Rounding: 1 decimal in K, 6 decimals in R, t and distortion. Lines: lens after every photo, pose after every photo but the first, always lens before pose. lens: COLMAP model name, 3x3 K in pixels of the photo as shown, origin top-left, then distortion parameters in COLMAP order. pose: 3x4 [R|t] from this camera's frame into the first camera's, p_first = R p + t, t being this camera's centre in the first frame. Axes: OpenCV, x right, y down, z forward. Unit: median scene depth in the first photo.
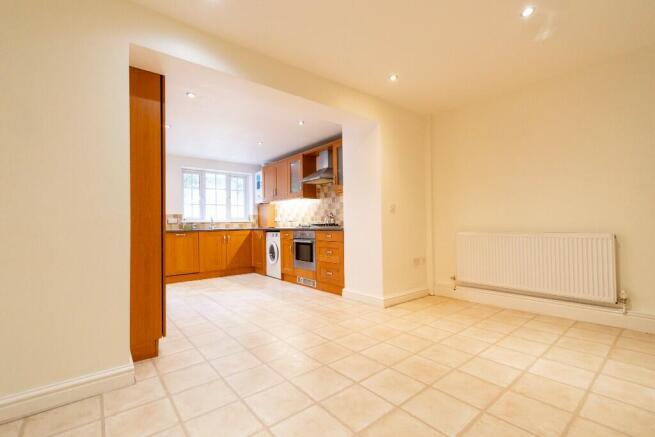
lens RADIAL K [[290.1, 0, 326.8], [0, 290.1, 220.4], [0, 0, 1]] dist [0.002607, 0.000226]
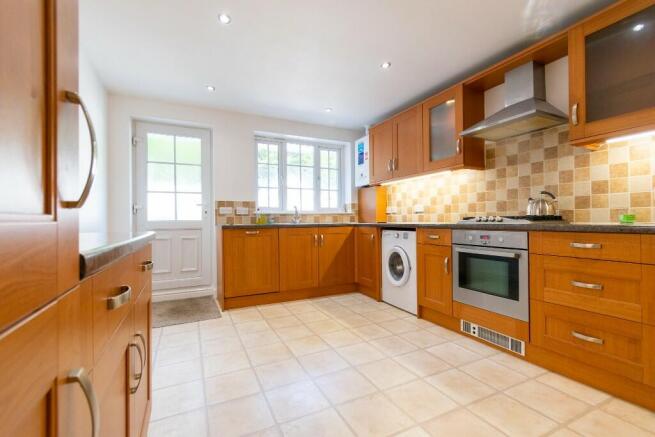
lens RADIAL K [[290.1, 0, 326.8], [0, 290.1, 220.4], [0, 0, 1]] dist [0.002607, 0.000226]
pose [[0.973148, 0.007774, -0.230048, -0.183117], [-0.003701, 0.999829, 0.018133, 0.009867], [0.230150, -0.016795, 0.973010, 0.386392]]
